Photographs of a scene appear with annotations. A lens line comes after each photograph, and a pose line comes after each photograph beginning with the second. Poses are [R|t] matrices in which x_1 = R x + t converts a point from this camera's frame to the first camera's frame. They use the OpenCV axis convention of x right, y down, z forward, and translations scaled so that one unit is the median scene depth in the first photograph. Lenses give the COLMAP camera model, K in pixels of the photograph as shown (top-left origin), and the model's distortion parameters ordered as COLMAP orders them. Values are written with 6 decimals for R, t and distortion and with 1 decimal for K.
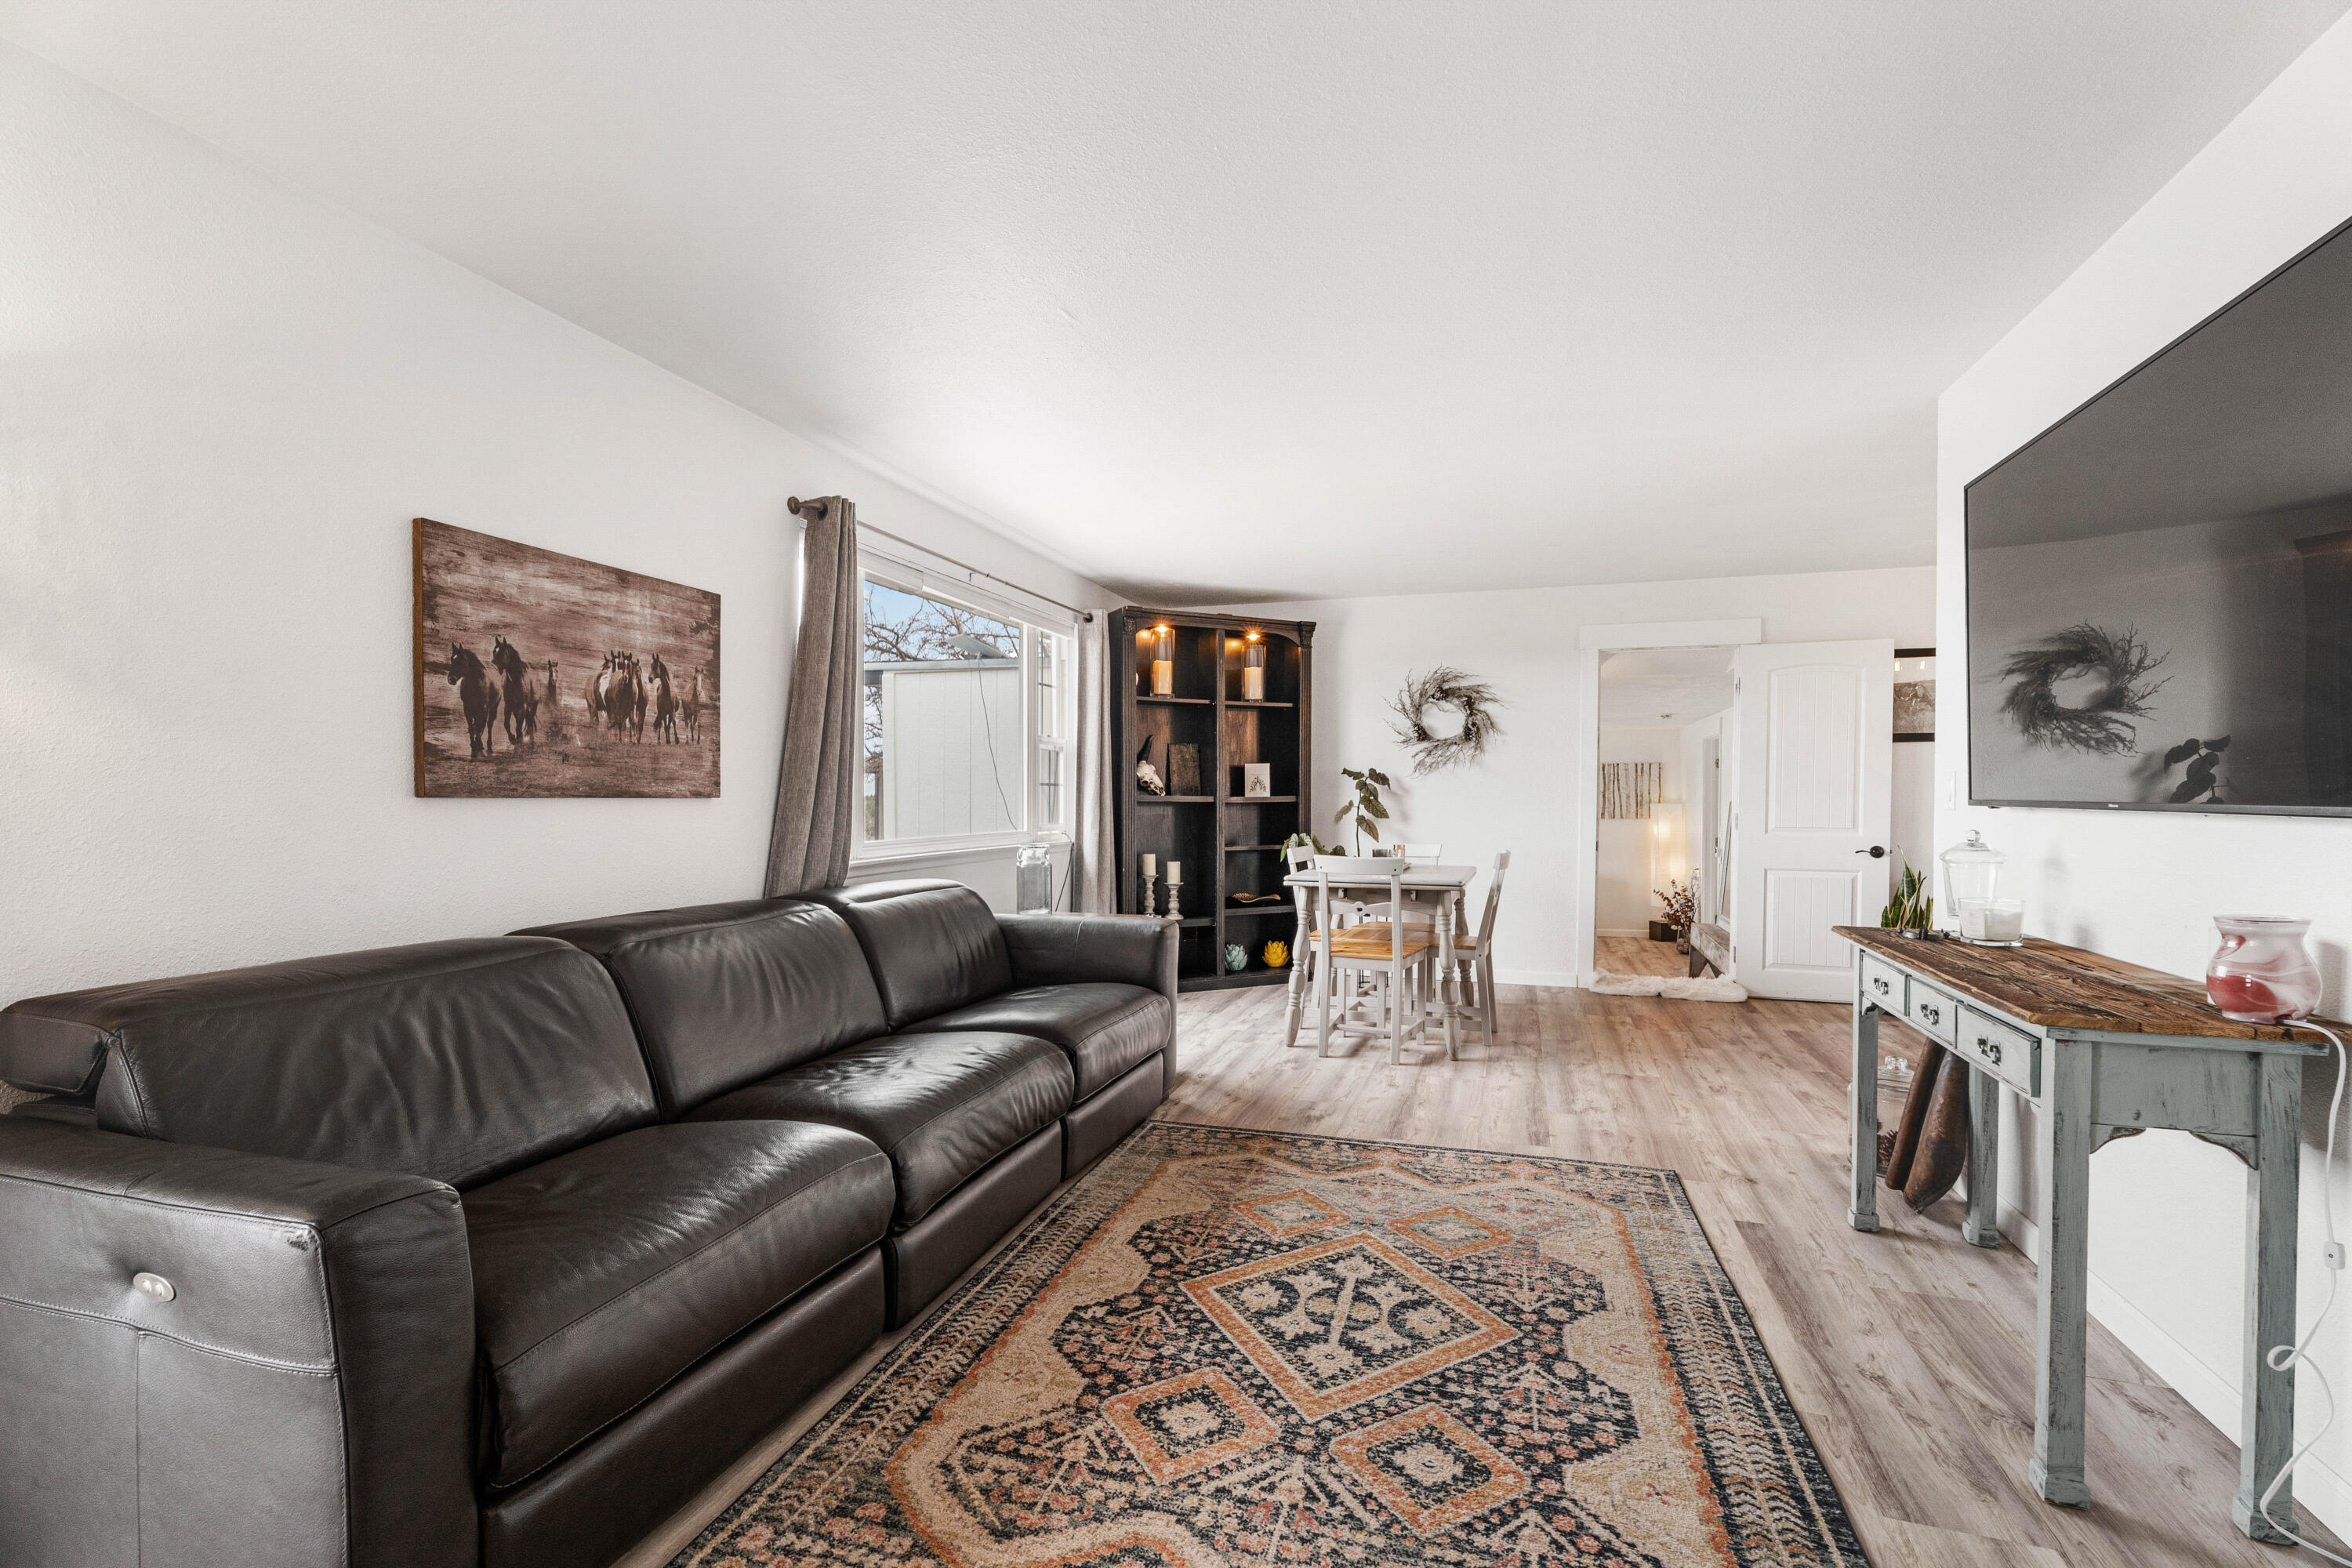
lens RADIAL K [[1099.8, 0, 1162.7], [0, 1099.8, 789.8], [0, 0, 1]] dist [-0.004496, -0.001257]
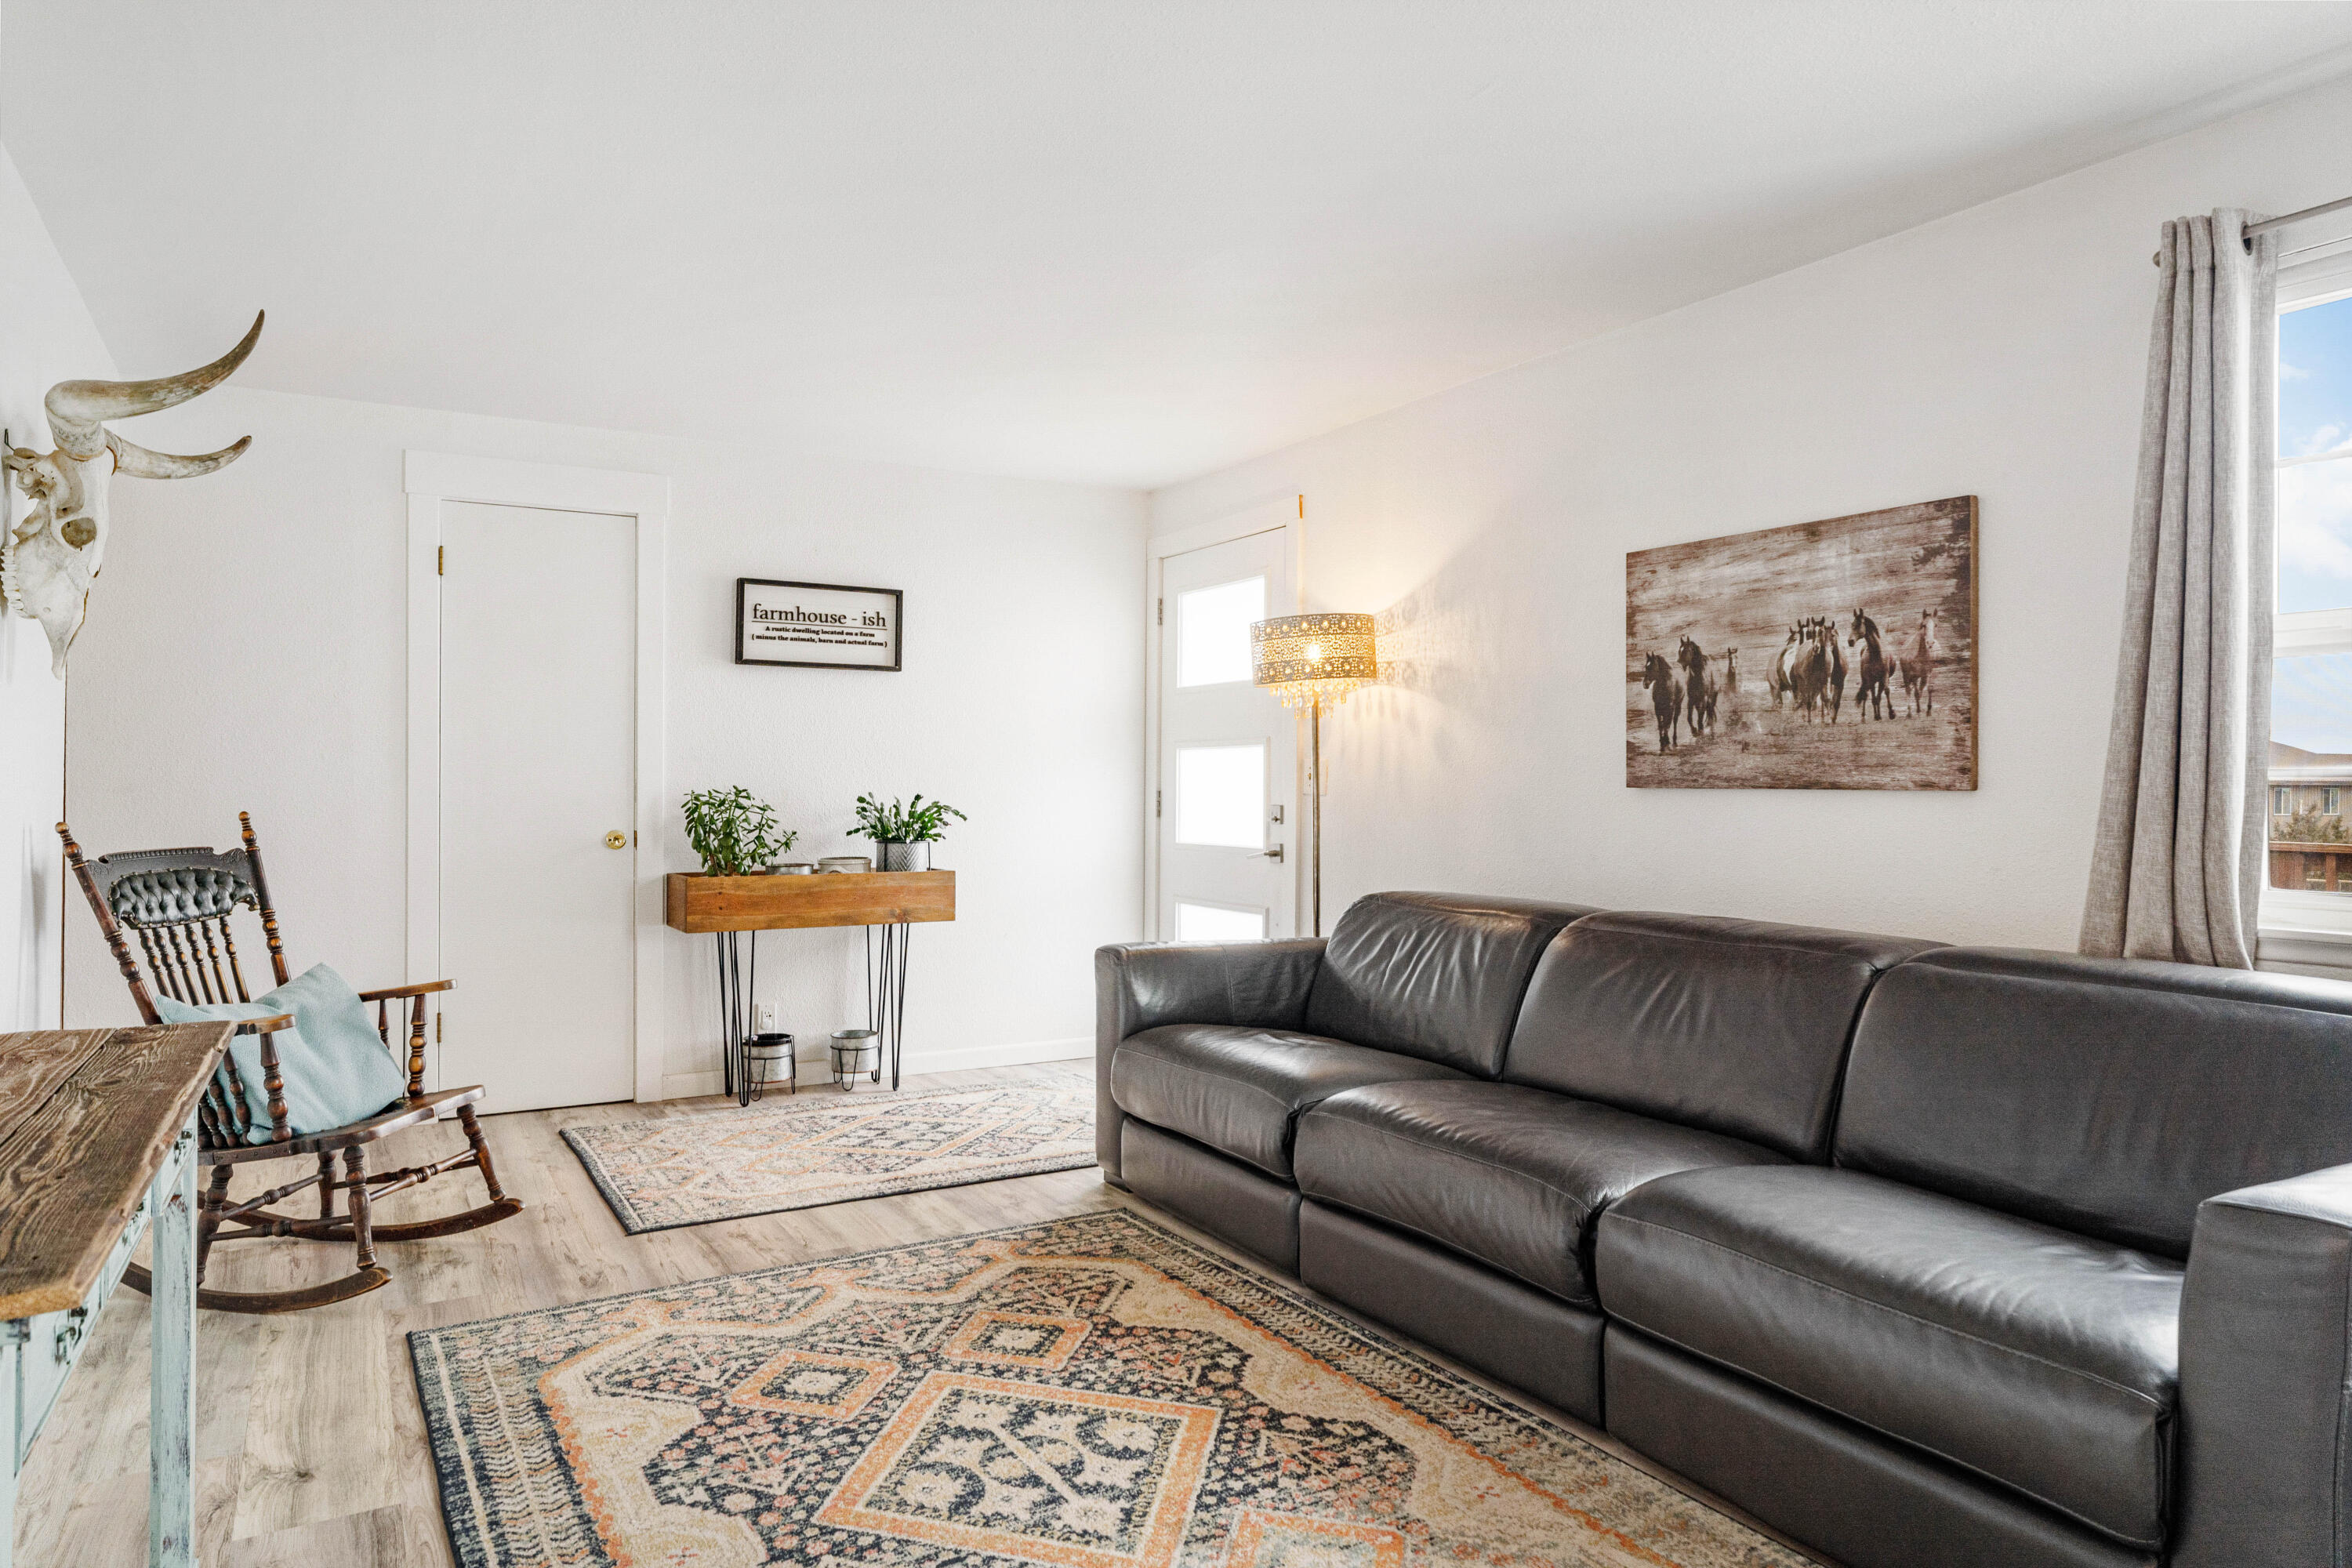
lens RADIAL K [[1403.2, 0, 1176.0], [0, 1403.2, 784.0], [0, 0, 1]] dist [-0.032877, 0.000514]
pose [[-0.663566, -0.001789, -0.748115, 0.747791], [0.001184, 0.999993, -0.003441, 0.007317], [0.748117, -0.003169, -0.663560, 1.564626]]
